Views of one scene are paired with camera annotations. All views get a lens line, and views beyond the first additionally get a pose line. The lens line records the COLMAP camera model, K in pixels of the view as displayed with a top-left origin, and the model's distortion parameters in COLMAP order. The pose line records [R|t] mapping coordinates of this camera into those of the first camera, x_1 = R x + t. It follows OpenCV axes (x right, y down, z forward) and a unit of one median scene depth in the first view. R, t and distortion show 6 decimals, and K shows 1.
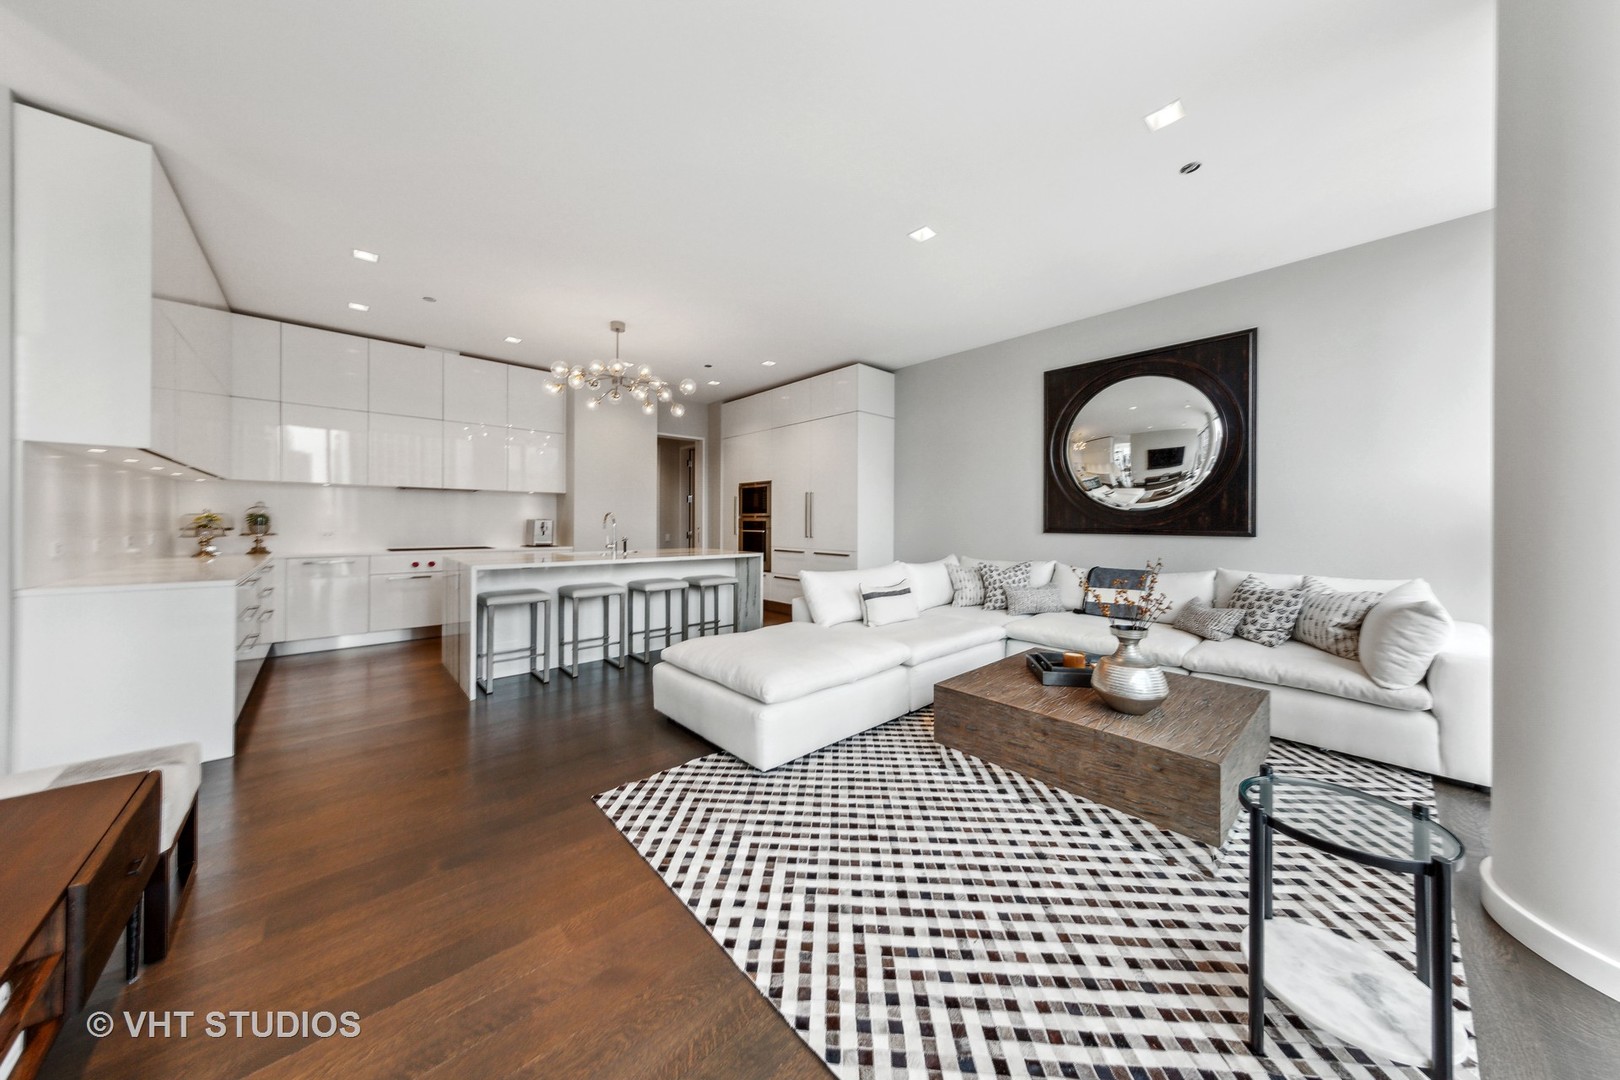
lens RADIAL K [[489.0, 0, 788.9], [0, 489.0, 520.8], [0, 0, 1]] dist [0.012810, 0.000001]
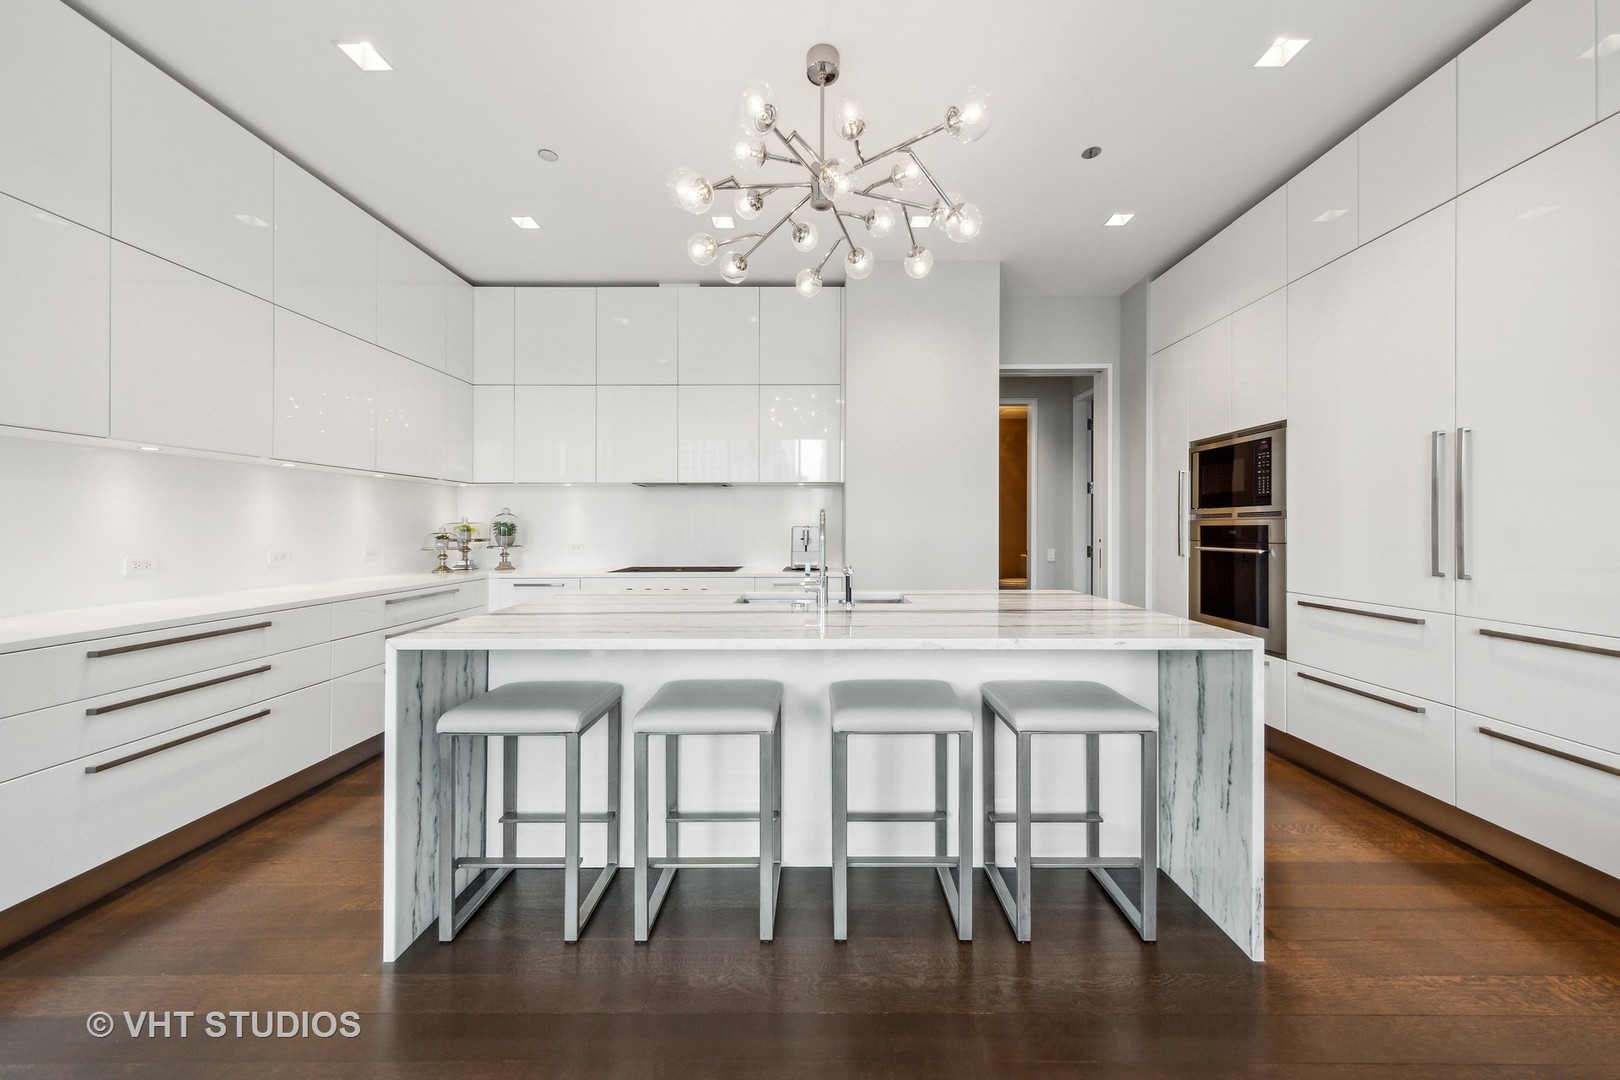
lens RADIAL K [[542.9, 0, 841.2], [0, 542.9, 529.7], [0, 0, 1]] dist [0.007429, -0.000015]
pose [[0.761287, -0.004158, -0.648402, -0.031538], [0.007501, 0.999969, 0.002394, 0.000508], [0.648372, -0.006686, 0.761295, 0.575364]]
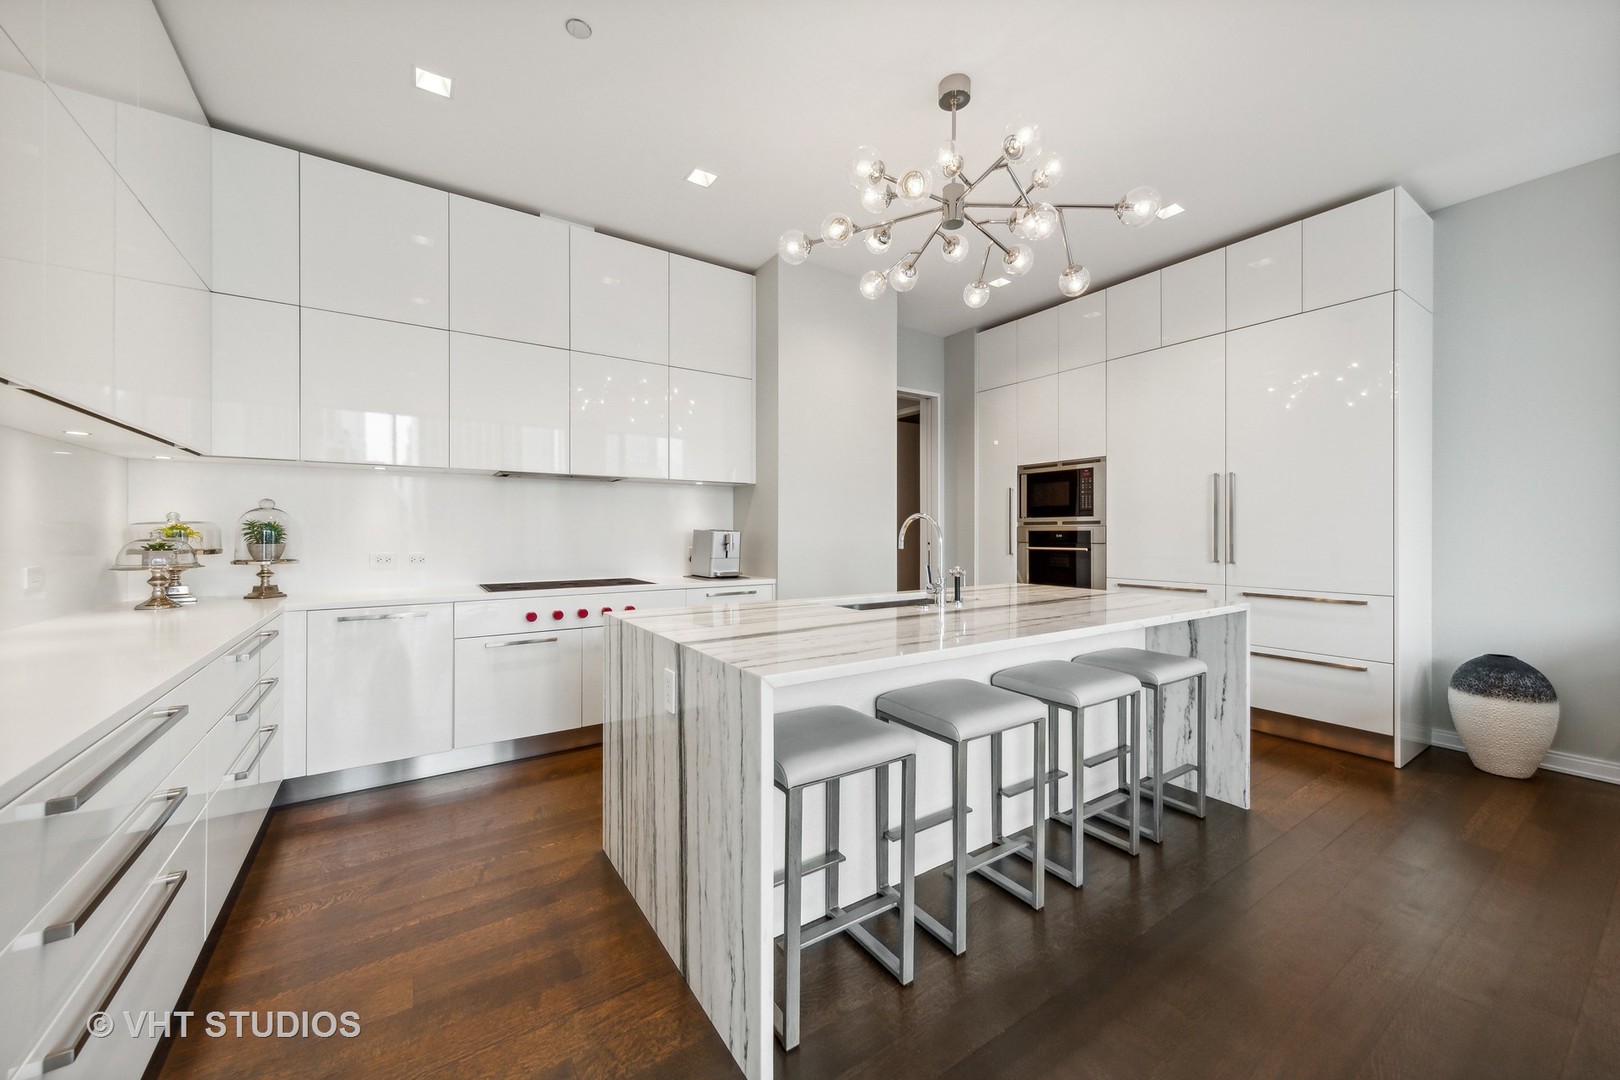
lens RADIAL K [[574.7, 0, 809.2], [0, 574.7, 533.4], [0, 0, 1]] dist [0.006581, 0.000113]
pose [[0.990755, -0.004291, -0.135596, -0.359435], [0.005070, 0.999973, 0.005402, -0.002082], [0.135569, -0.006040, 0.990750, 0.407903]]
